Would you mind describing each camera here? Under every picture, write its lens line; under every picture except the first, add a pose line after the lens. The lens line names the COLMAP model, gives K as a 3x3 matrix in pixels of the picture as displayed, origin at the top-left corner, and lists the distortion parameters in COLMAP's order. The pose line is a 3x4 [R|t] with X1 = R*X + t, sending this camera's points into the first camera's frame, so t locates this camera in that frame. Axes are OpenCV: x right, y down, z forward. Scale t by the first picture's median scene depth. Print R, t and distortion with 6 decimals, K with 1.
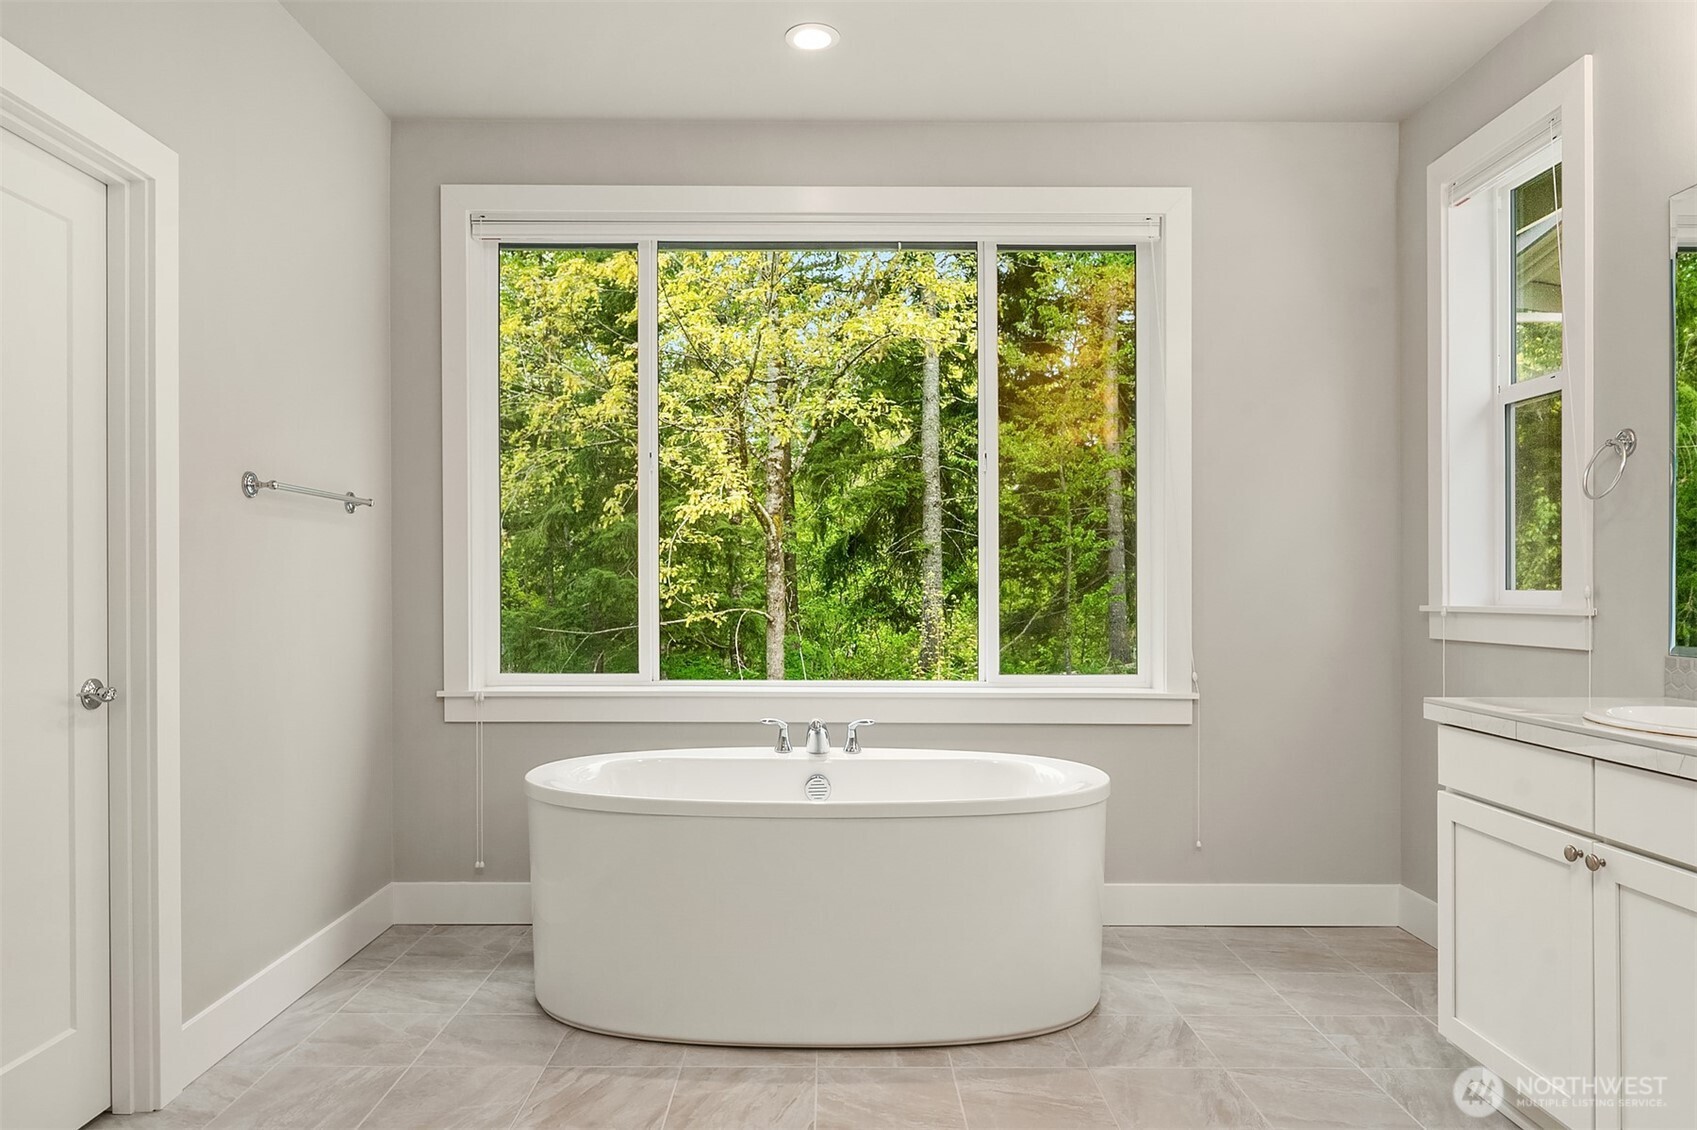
lens RADIAL K [[1118.2, 0, 842.2], [0, 1118.2, 581.8], [0, 0, 1]] dist [-0.011367, -0.001997]
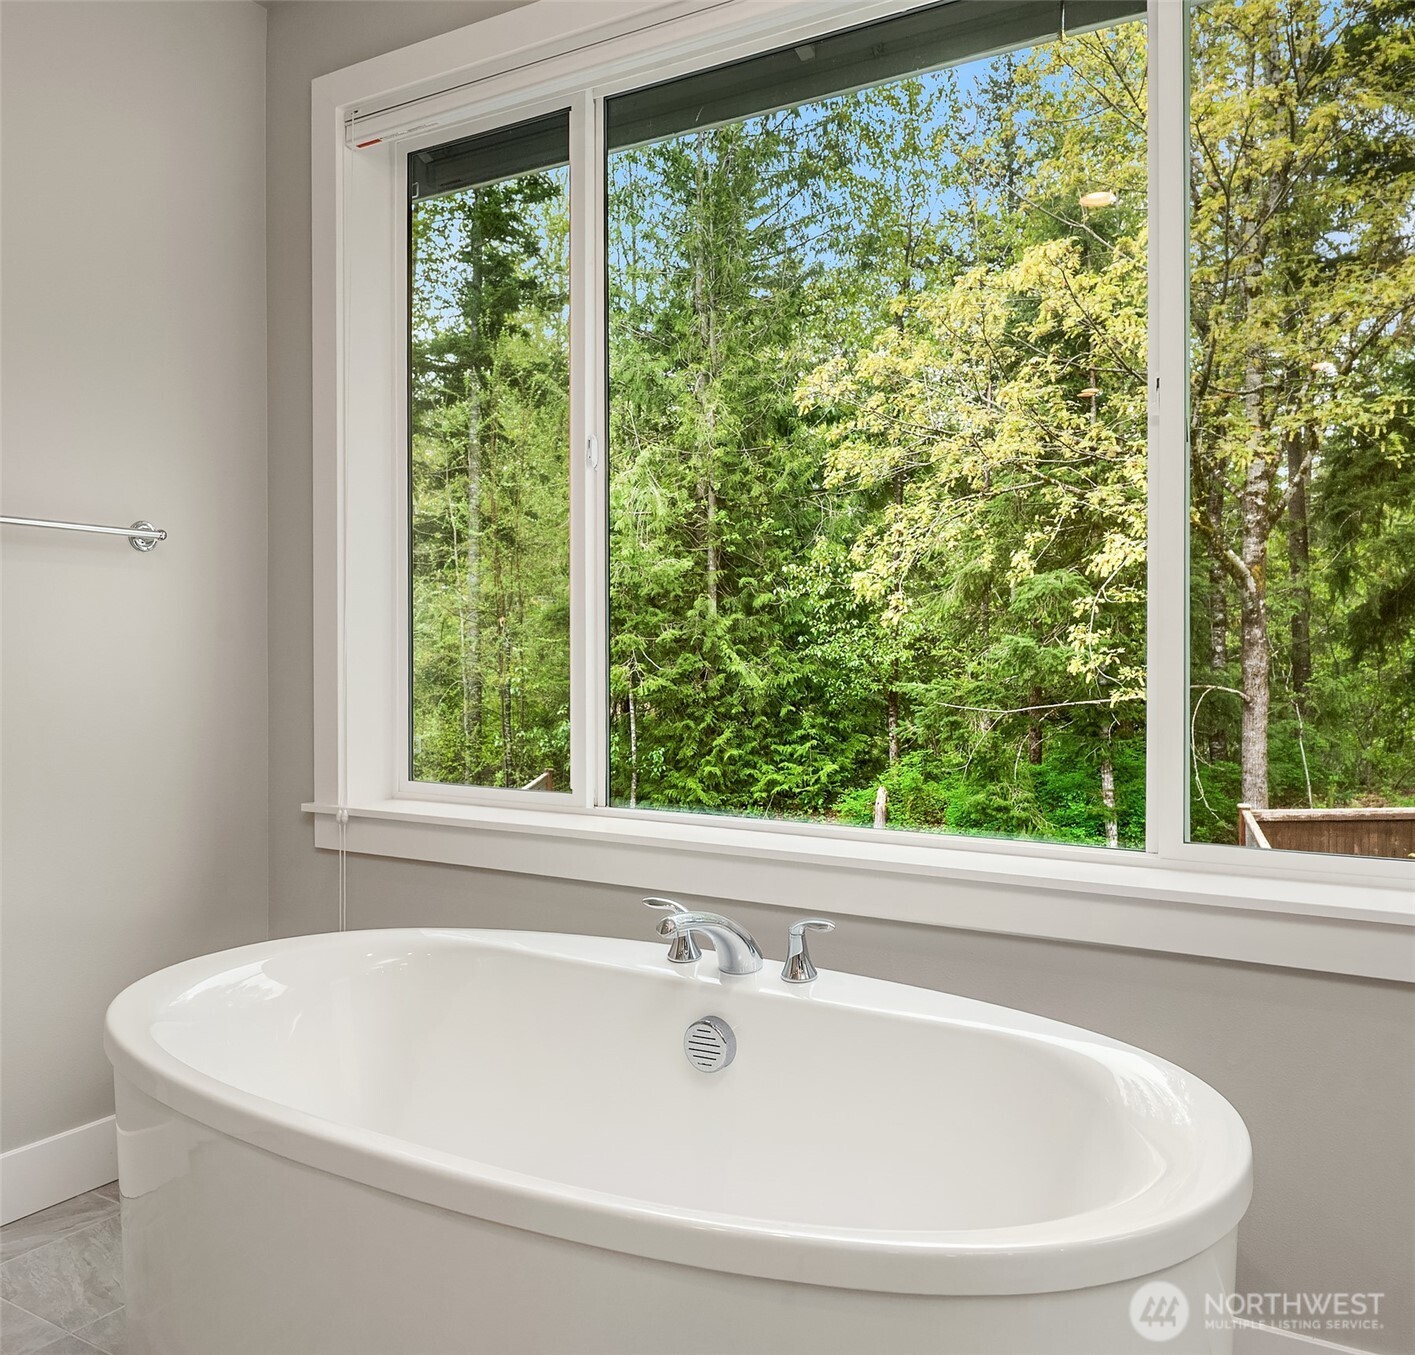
lens RADIAL K [[1192.7, 0, 709.1], [0, 1192.7, 666.0], [0, 0, 1]] dist [0.001015, -0.004868]
pose [[0.853304, 0.005838, -0.521381, 0.055392], [0.000269, 0.999932, 0.011636, 0.000636], [0.521413, -0.010070, 0.853245, 0.110555]]
